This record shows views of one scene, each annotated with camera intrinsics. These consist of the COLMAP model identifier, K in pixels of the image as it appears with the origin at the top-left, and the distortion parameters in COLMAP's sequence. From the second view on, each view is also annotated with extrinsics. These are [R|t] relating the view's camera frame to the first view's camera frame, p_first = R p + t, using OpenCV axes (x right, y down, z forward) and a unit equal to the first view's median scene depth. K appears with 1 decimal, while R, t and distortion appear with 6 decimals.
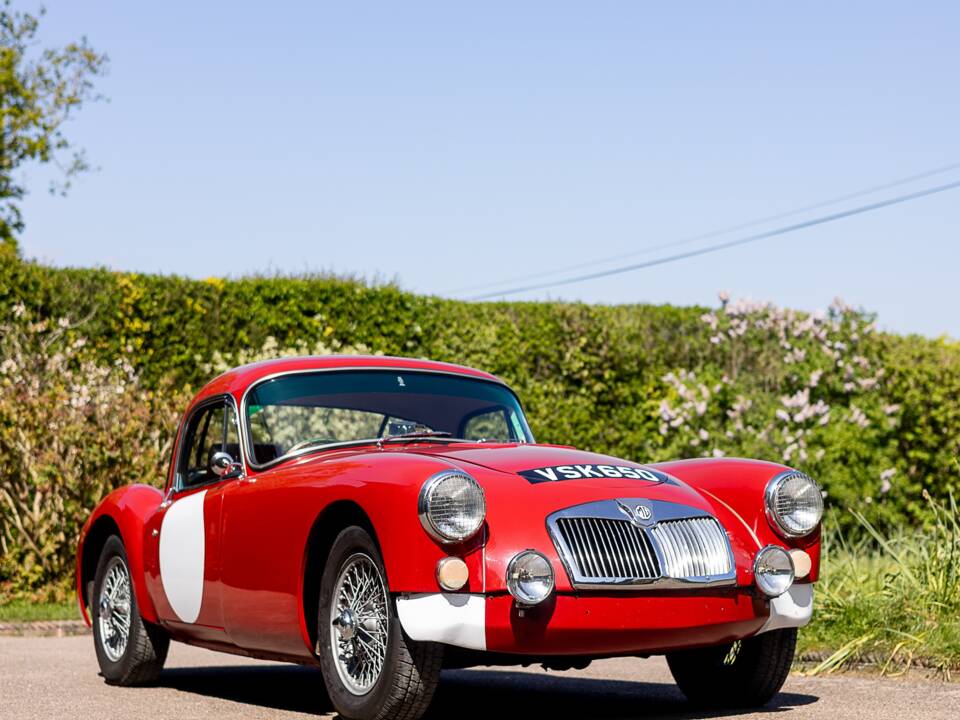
lens RADIAL K [[2026.8, 0, 480.0], [0, 2026.8, 360.0], [0, 0, 1]] dist [-0.003029, 0.015867]
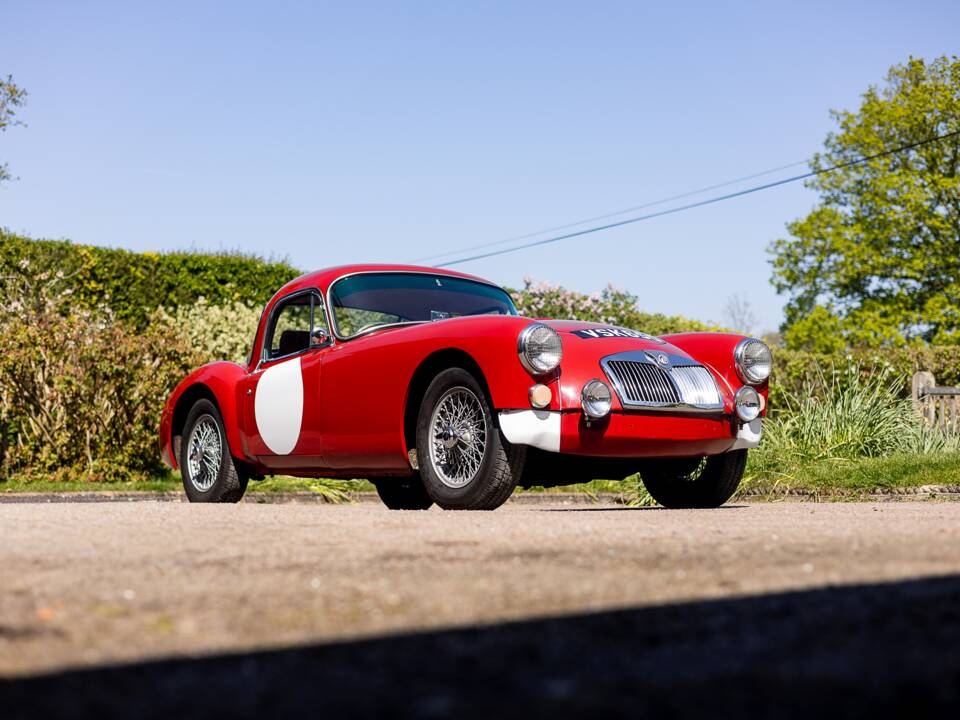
lens RADIAL K [[1548.6, 0, 461.2], [0, 1548.6, 359.6], [0, 0, 1]] dist [-0.002309, 0.079186]
pose [[0.991584, 0.021883, 0.127602, -0.059101], [-0.022276, 0.999750, 0.001658, 0.022853], [-0.127533, -0.004487, 0.991824, -0.017246]]
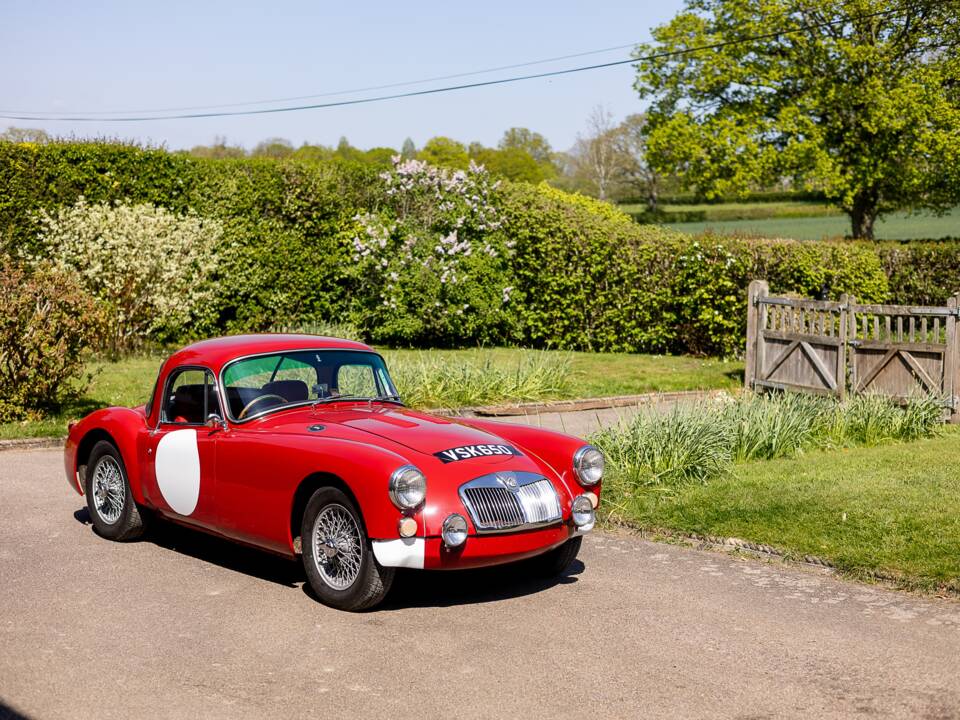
lens RADIAL K [[1520.2, 0, 480.0], [0, 1520.2, 360.0], [0, 0, 1]] dist [-0.019373, 0.206168]
pose [[0.974325, 0.000031, 0.225148, -0.068139], [-0.035450, 0.987548, 0.153274, -0.064502], [-0.222339, -0.157320, 0.962193, -0.056335]]
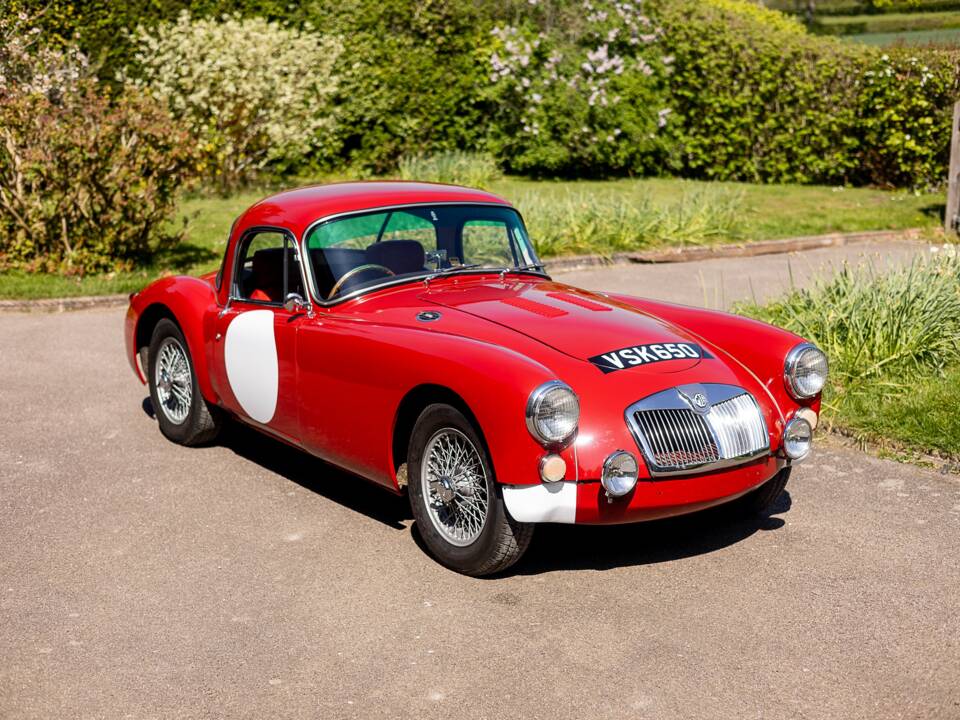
lens RADIAL K [[1521.5, 0, 467.7], [0, 1521.5, 360.9], [0, 0, 1]] dist [-0.000669, 0.126745]
pose [[0.992144, -0.018294, 0.123753, -0.048937], [-0.016028, 0.962507, 0.270783, -0.055382], [-0.124067, -0.270639, 0.954653, 0.051770]]
